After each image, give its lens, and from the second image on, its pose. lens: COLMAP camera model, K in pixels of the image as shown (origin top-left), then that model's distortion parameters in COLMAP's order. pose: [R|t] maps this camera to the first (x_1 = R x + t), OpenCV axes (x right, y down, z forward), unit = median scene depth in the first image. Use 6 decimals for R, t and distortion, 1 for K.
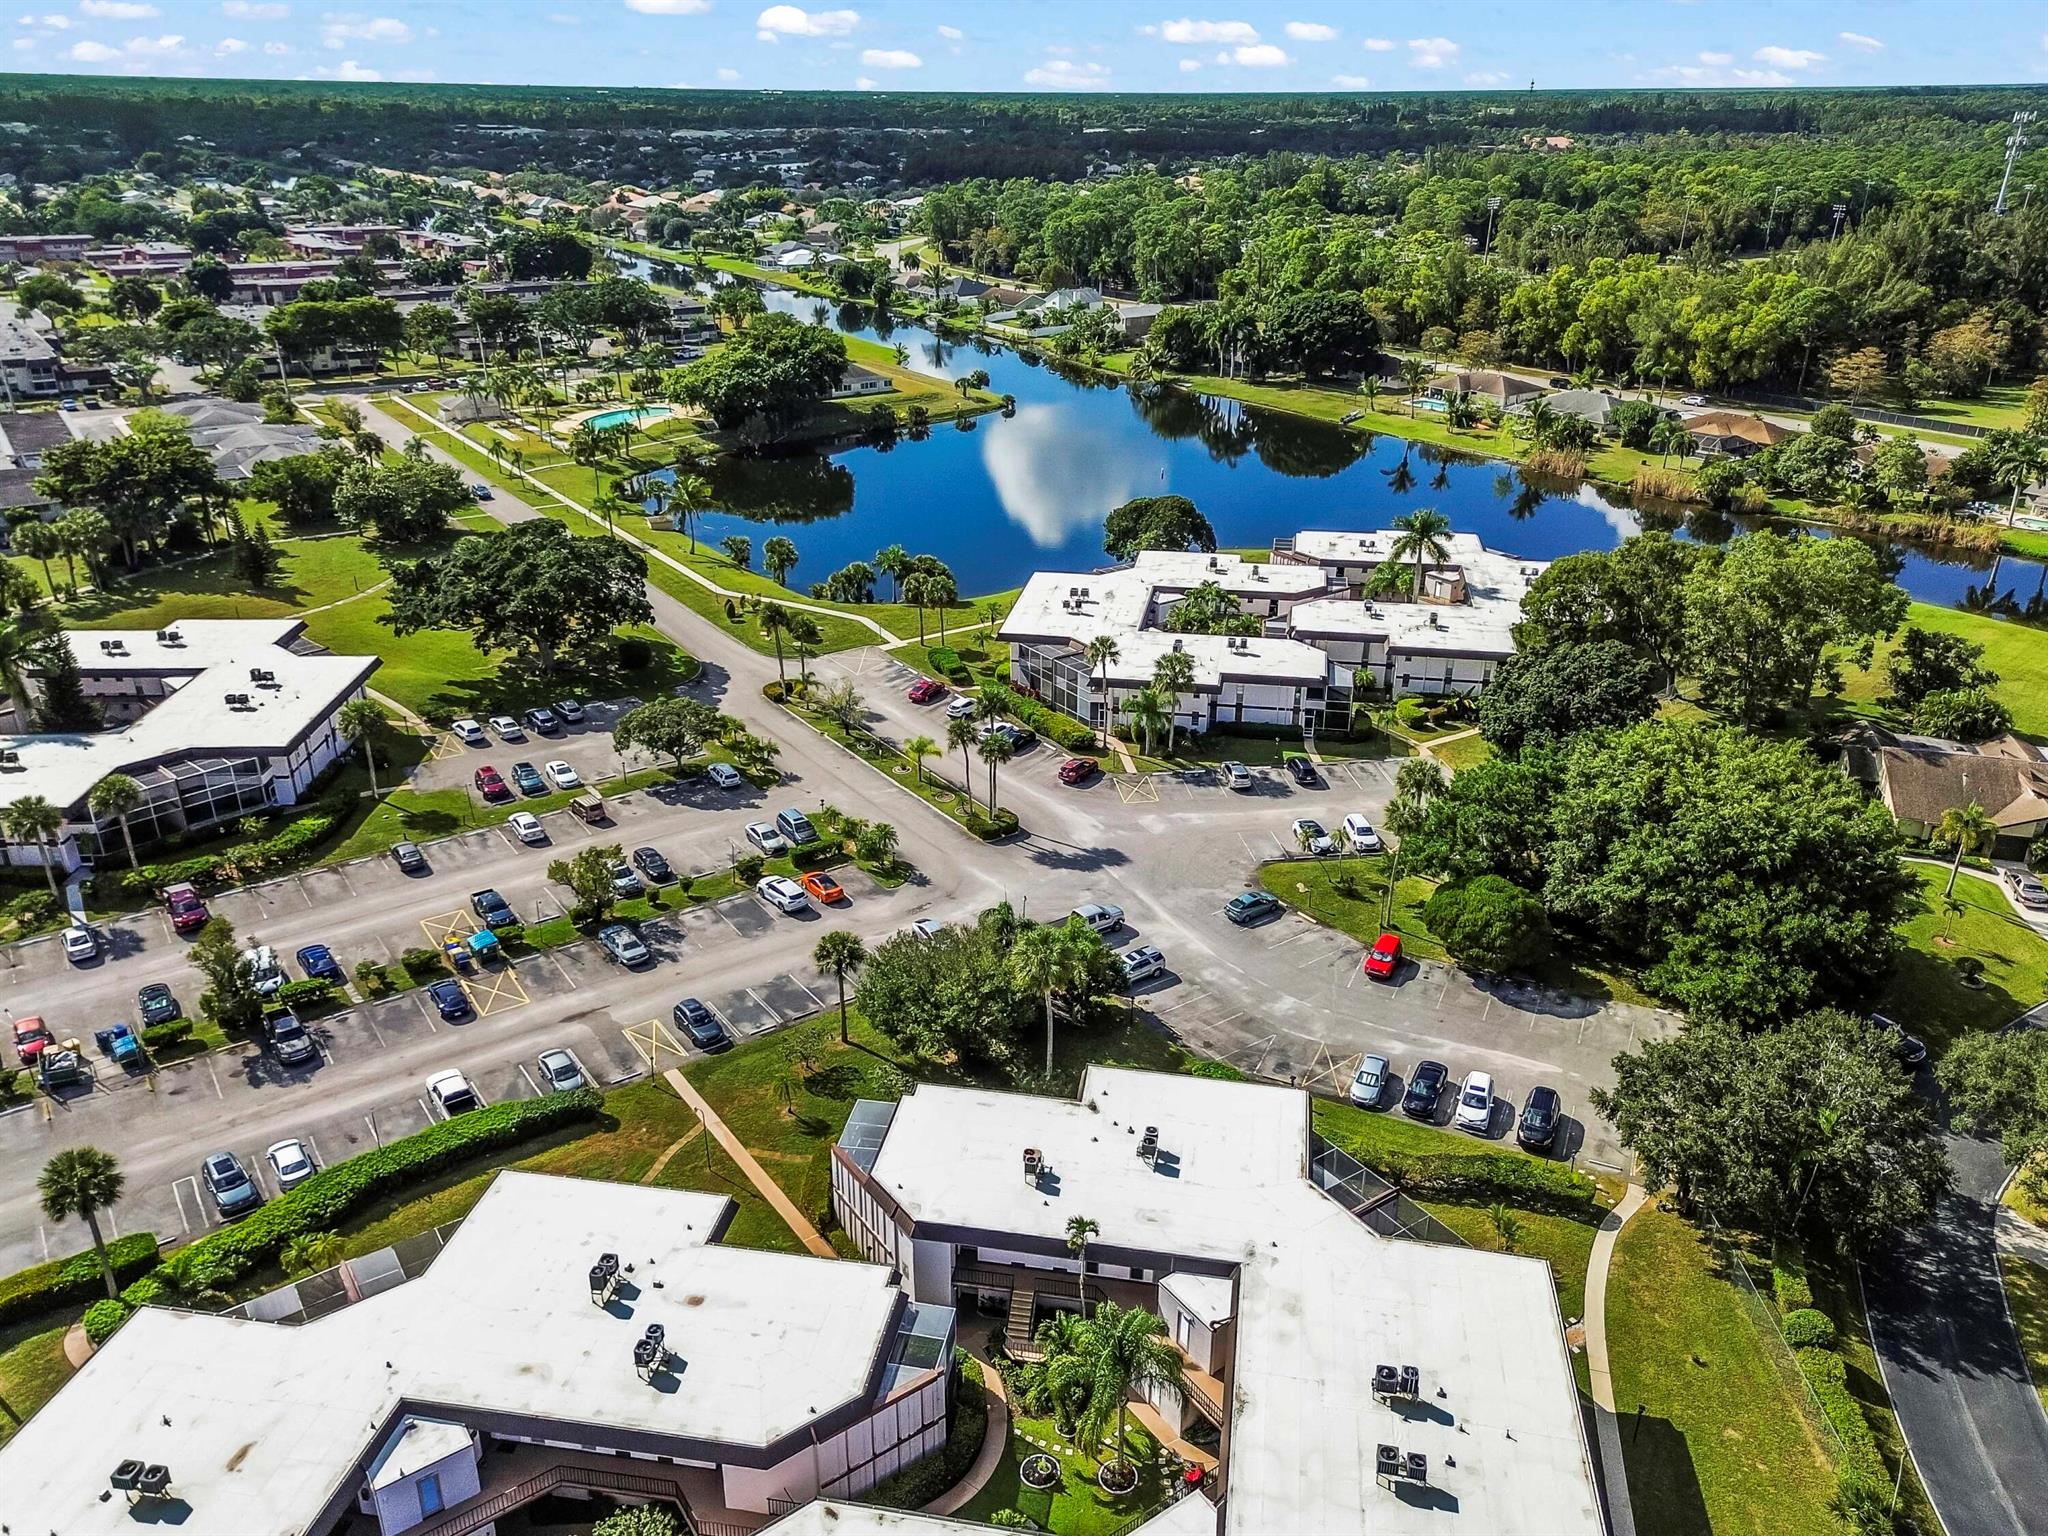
lens RADIAL K [[1537.7, 0, 1024.0], [0, 1537.7, 768.0], [0, 0, 1]] dist [0.103468, -0.066588]
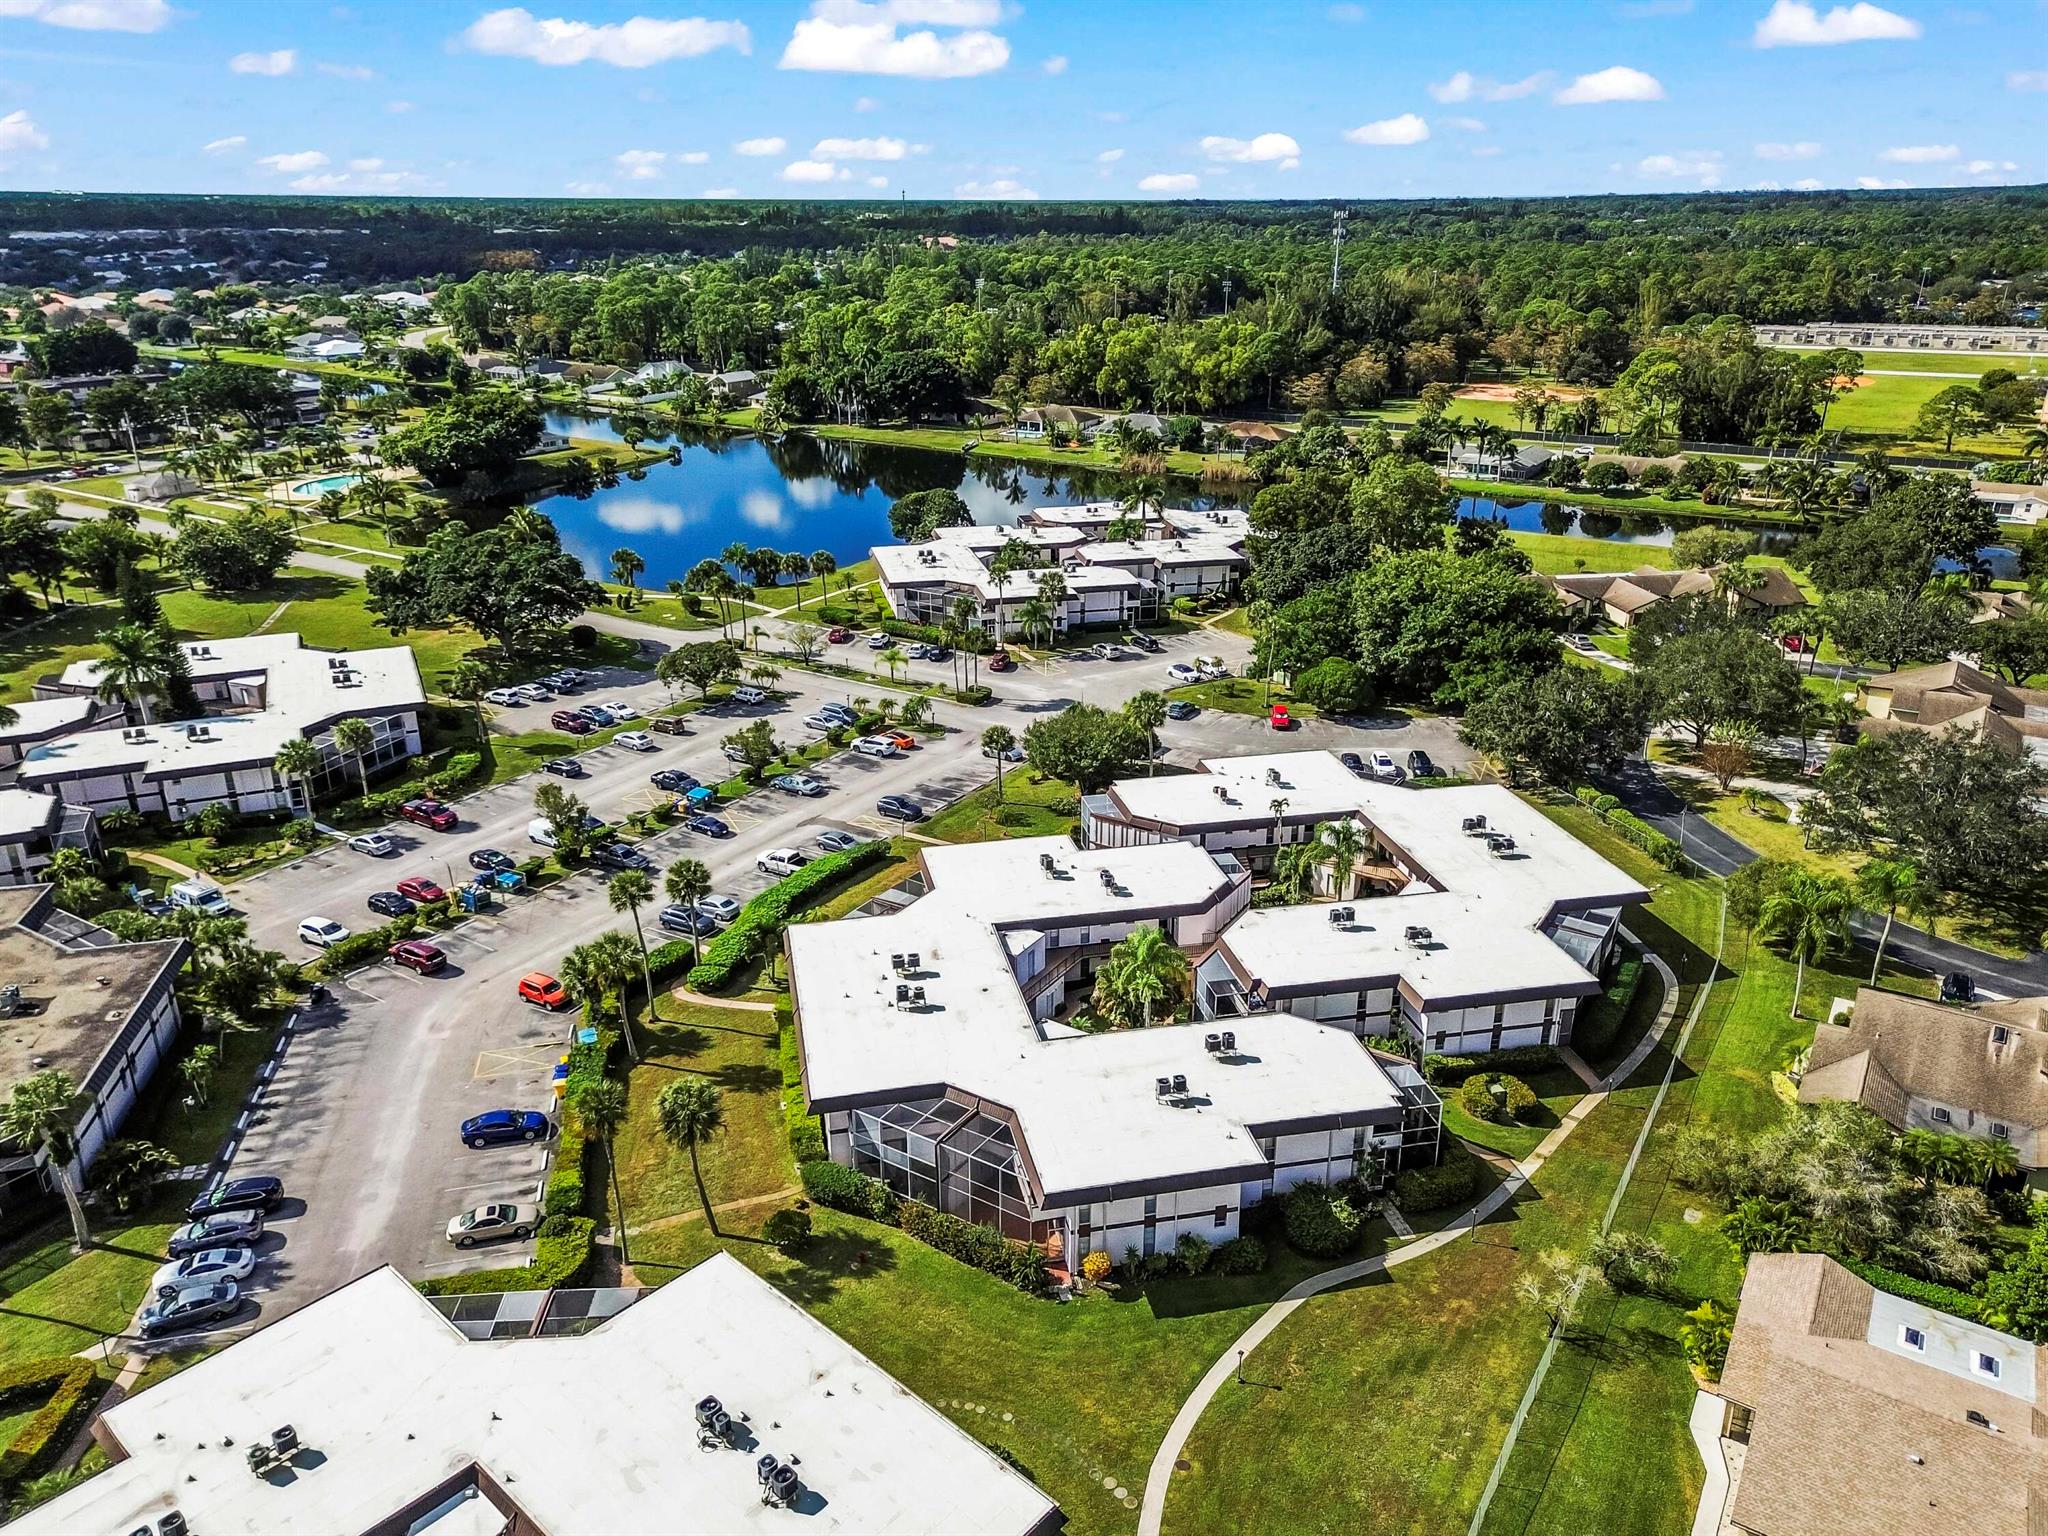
lens RADIAL K [[1537.7, 0, 1024.0], [0, 1537.7, 768.0], [0, 0, 1]] dist [0.103468, -0.066588]
pose [[0.922647, -0.140537, 0.359127, -0.383666], [0.161184, 0.986526, -0.028049, 0.116705], [-0.350347, 0.083765, 0.932867, -0.239027]]
